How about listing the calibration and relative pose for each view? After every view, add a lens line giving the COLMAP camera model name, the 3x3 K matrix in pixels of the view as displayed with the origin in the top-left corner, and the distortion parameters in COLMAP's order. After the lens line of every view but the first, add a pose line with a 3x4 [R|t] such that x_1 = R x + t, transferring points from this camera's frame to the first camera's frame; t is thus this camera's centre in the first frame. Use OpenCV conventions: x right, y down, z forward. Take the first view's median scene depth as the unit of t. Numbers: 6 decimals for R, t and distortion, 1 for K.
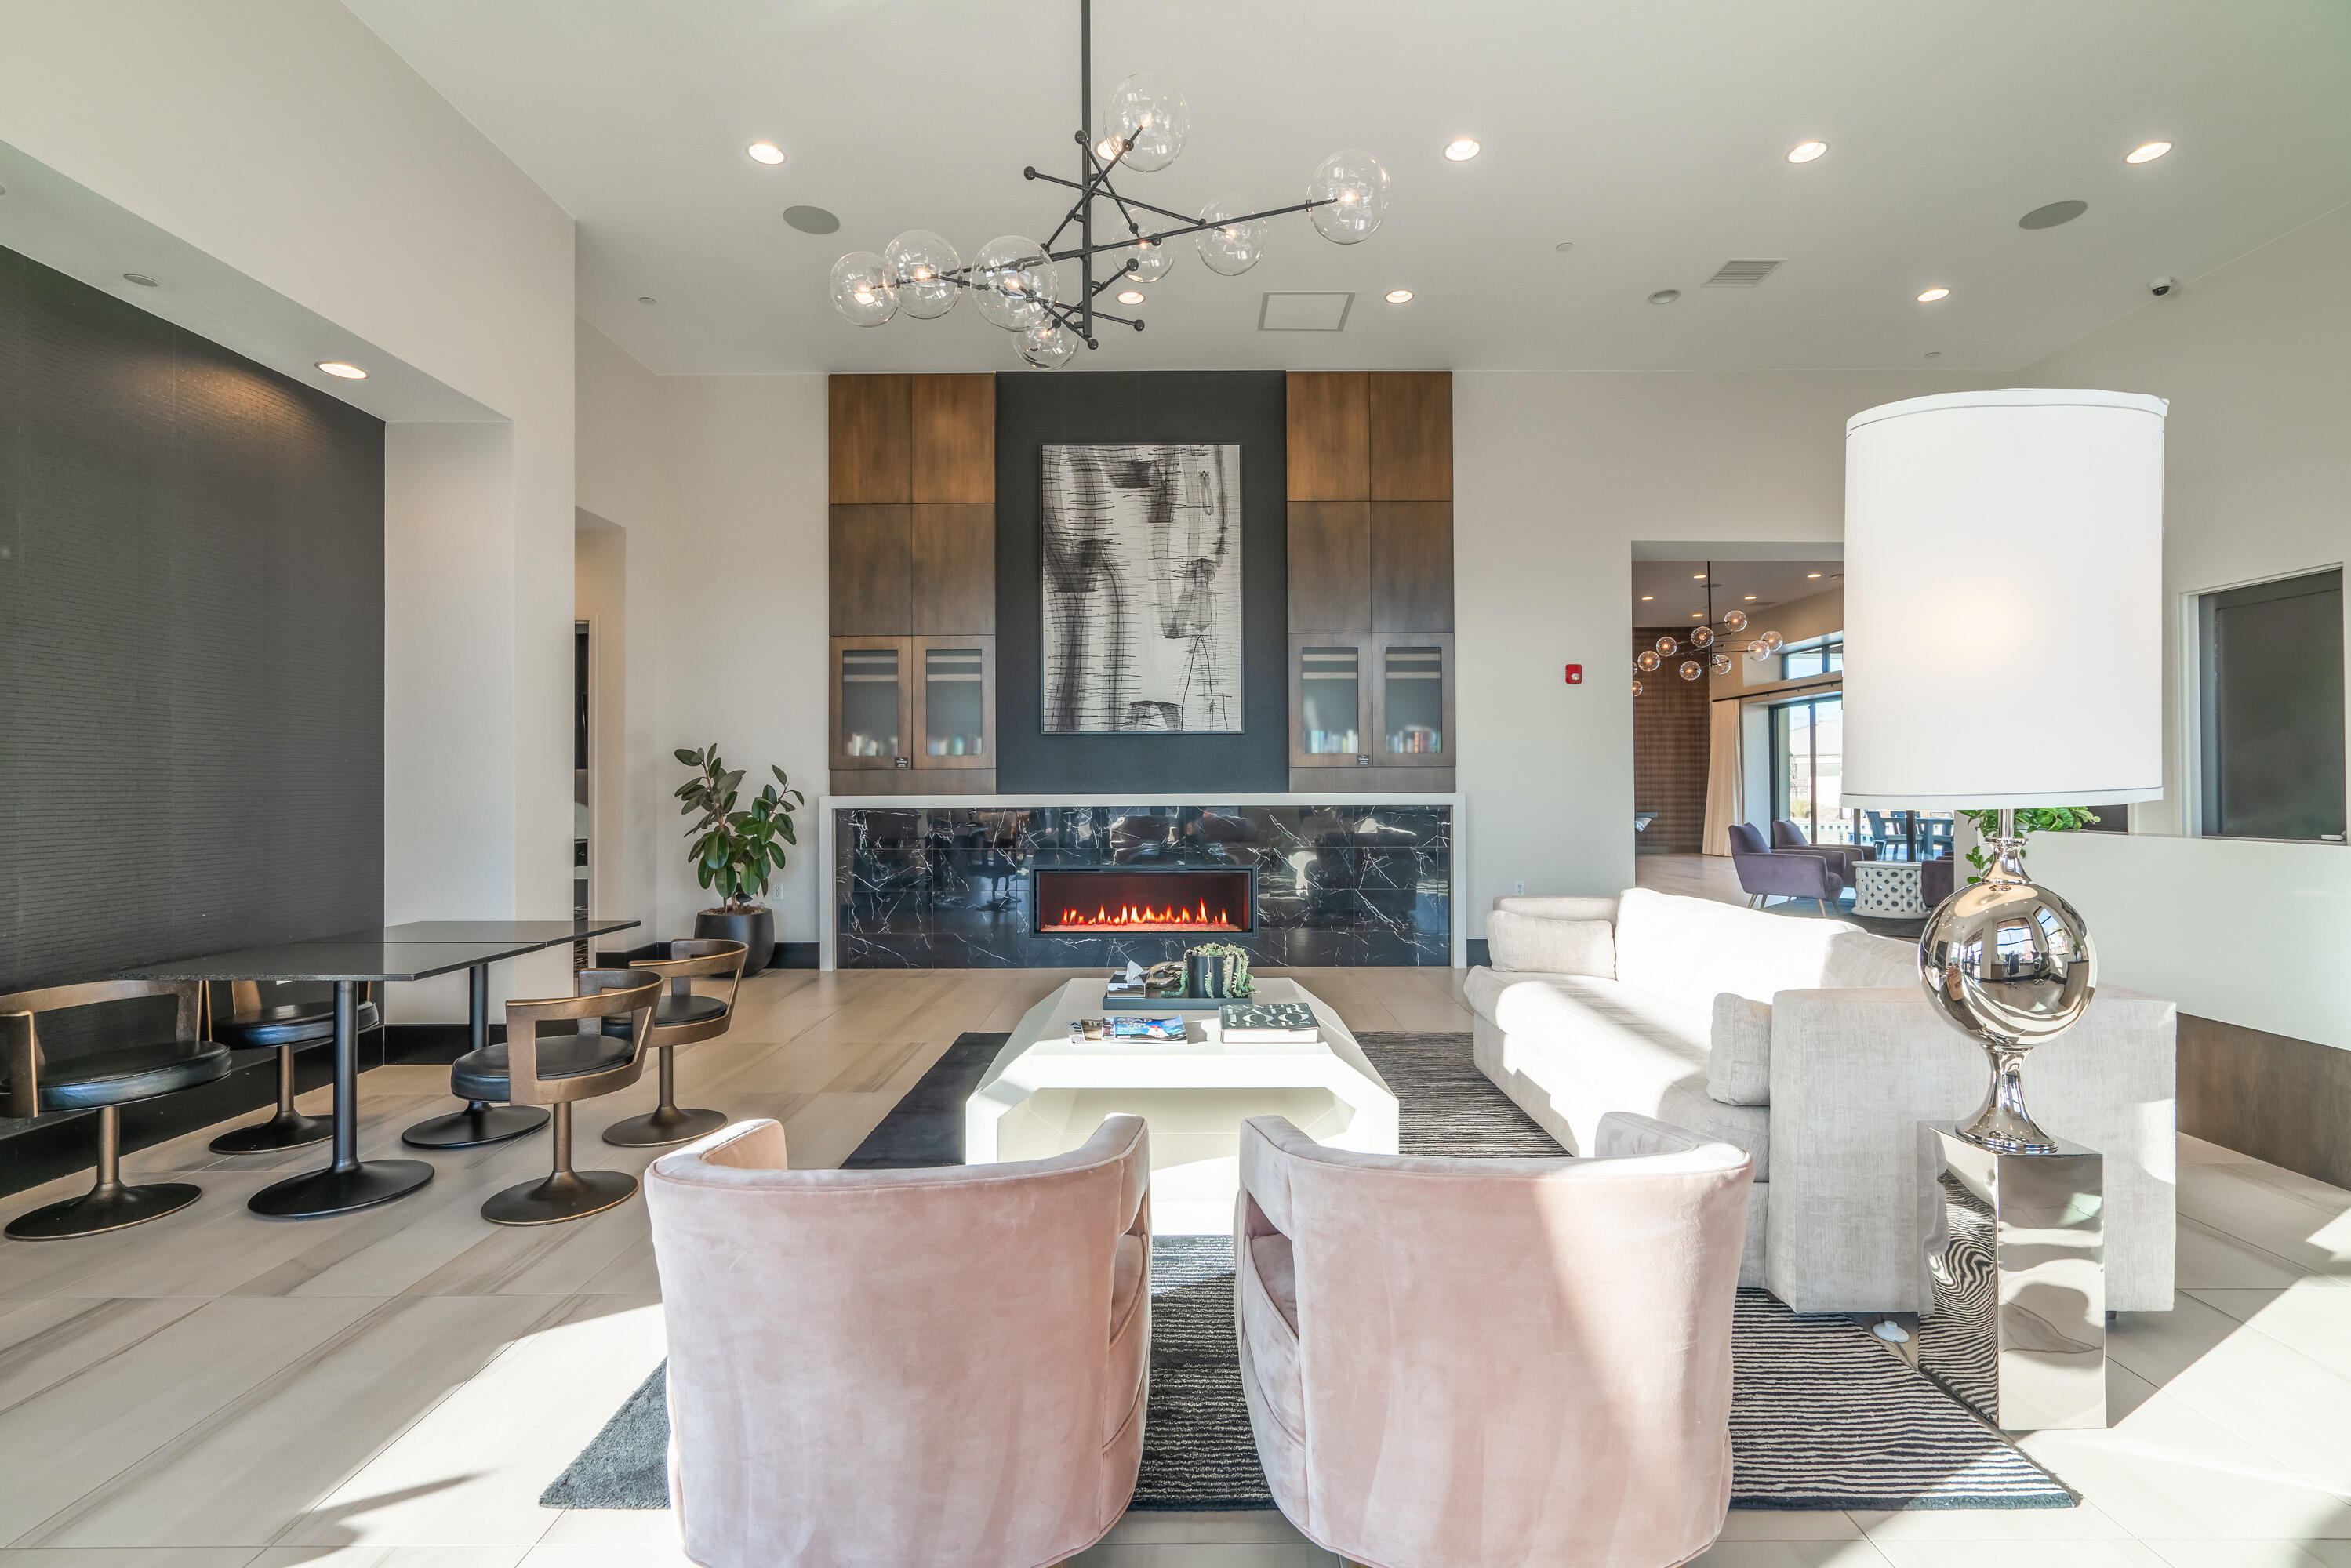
lens RADIAL K [[1065.4, 0, 1173.4], [0, 1065.4, 783.9], [0, 0, 1]] dist [-0.003549, 0.003331]
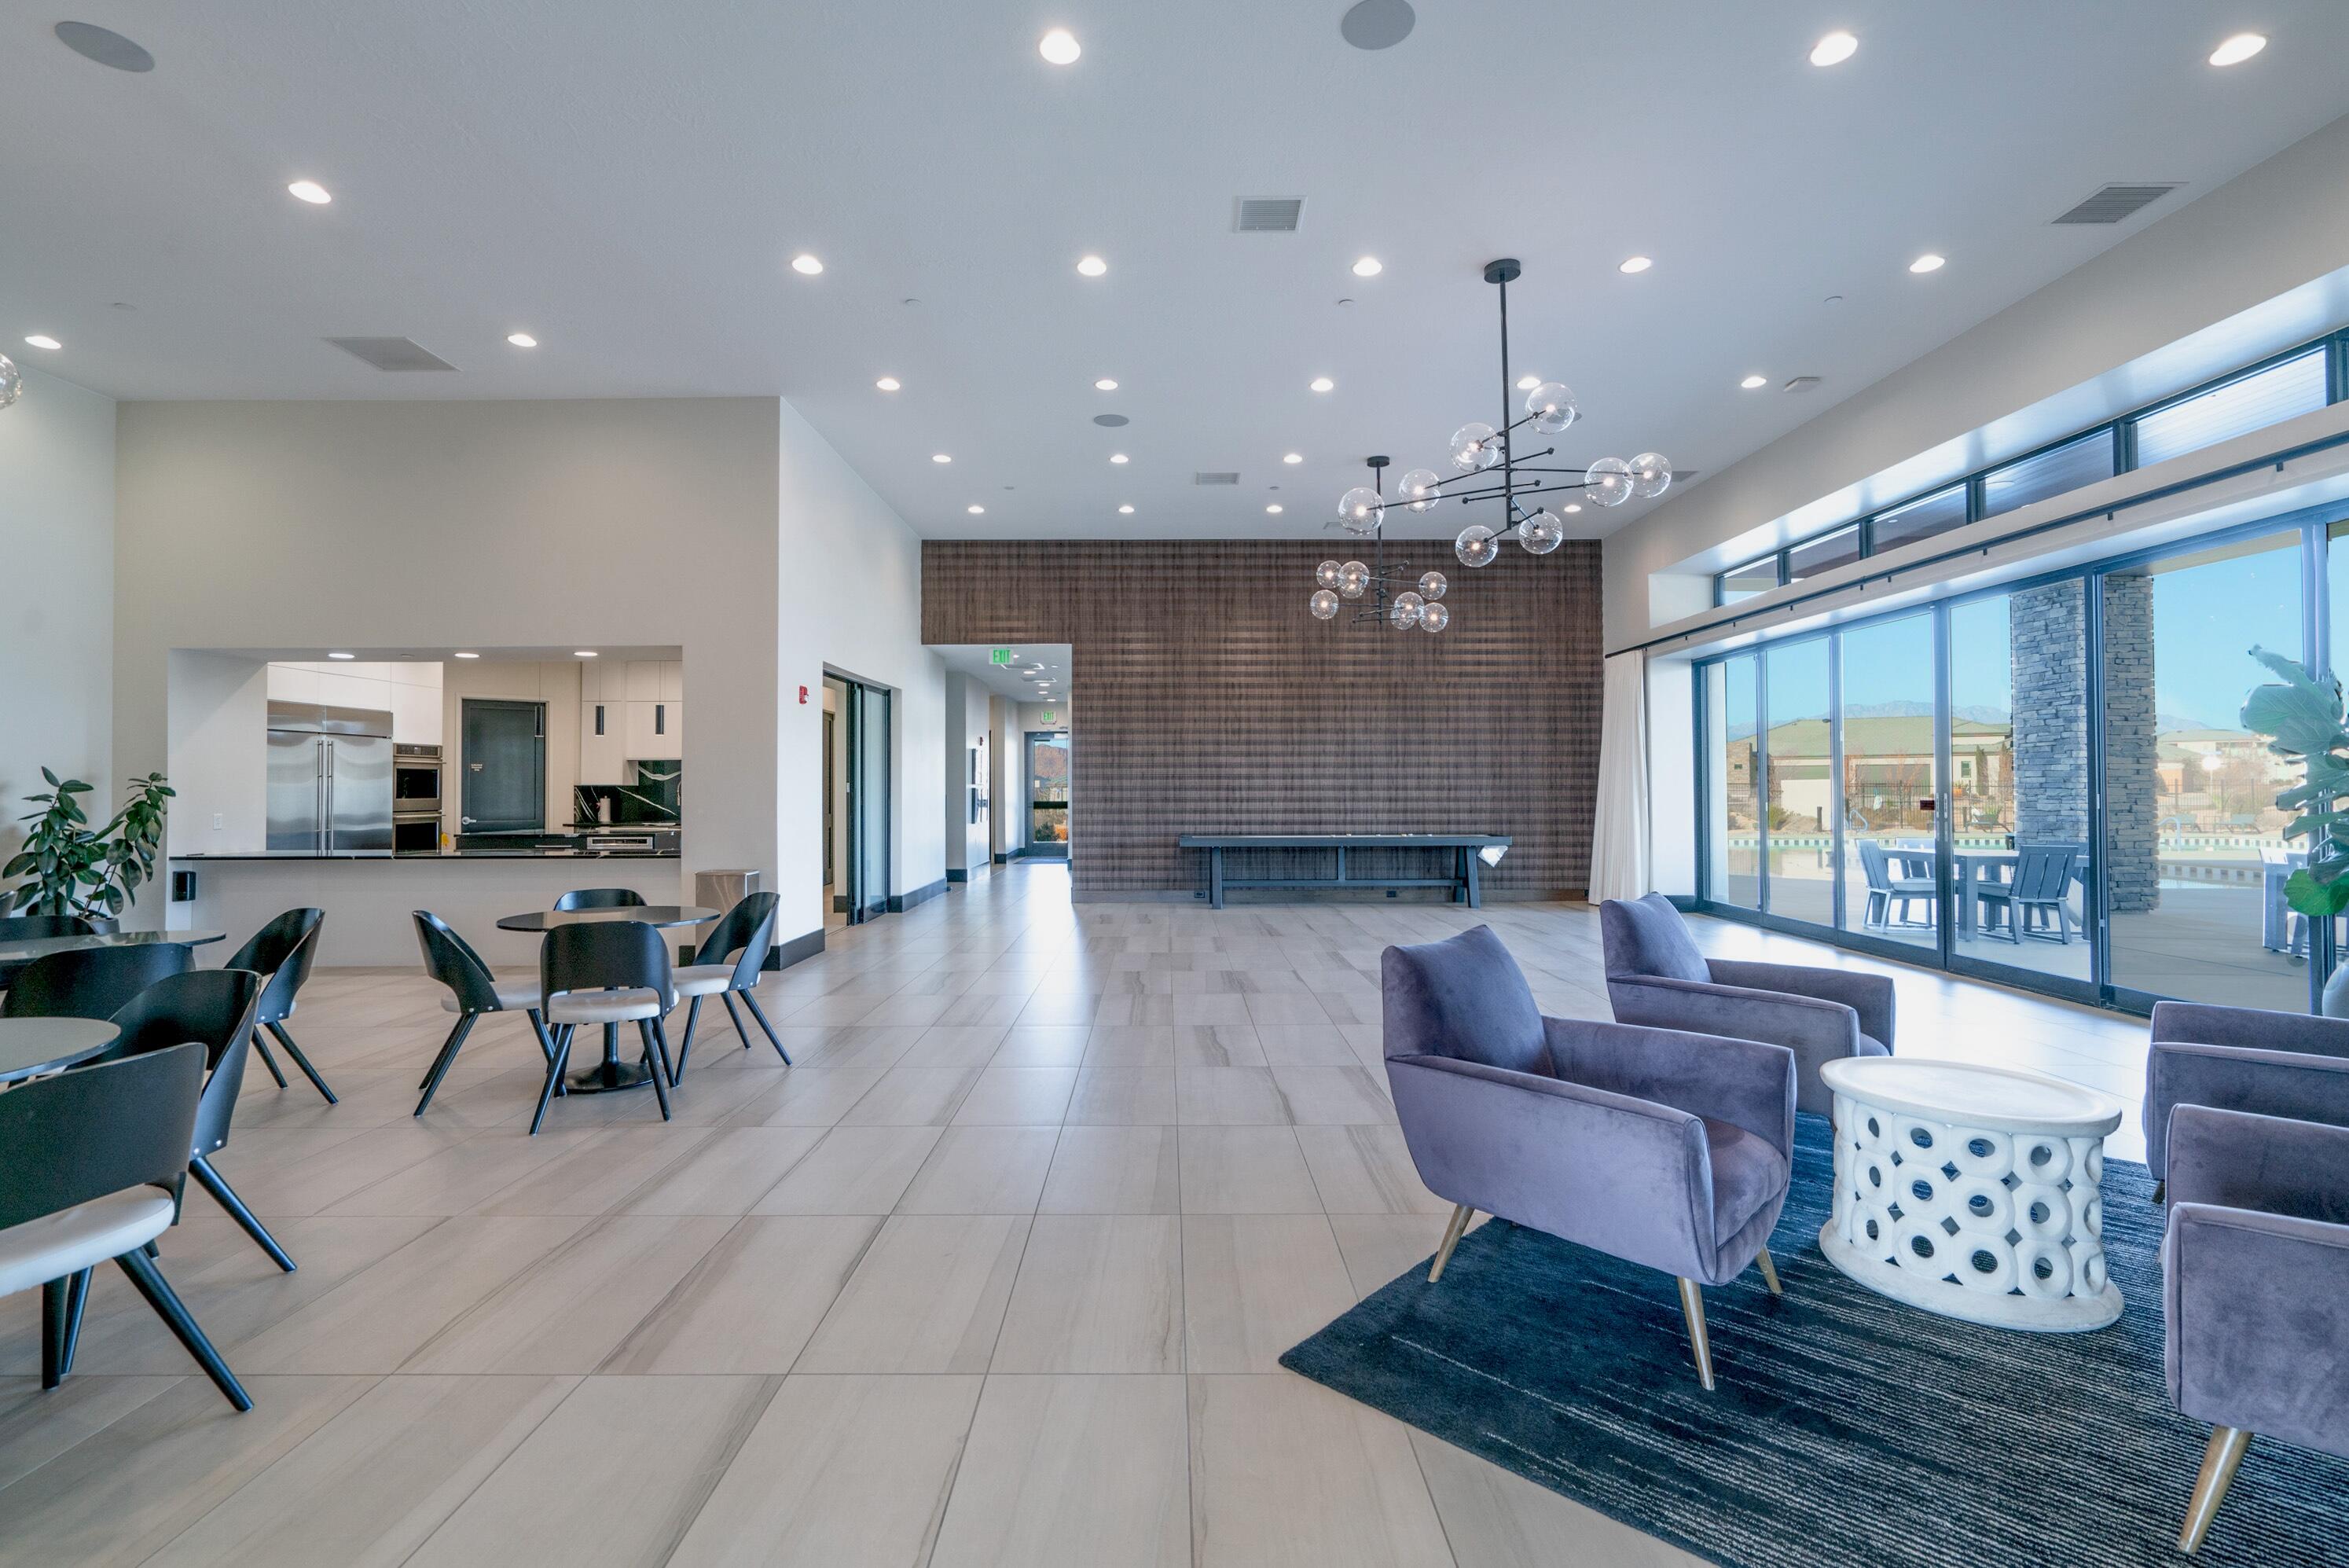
lens RADIAL K [[1064.7, 0, 1163.6], [0, 1064.7, 771.9], [0, 0, 1]] dist [-0.003549, 0.003331]
pose [[0.999952, 0.007925, 0.005784, 0.462351], [-0.007855, 0.999897, -0.012047, -0.002379], [-0.005879, 0.012001, 0.999911, 0.720705]]
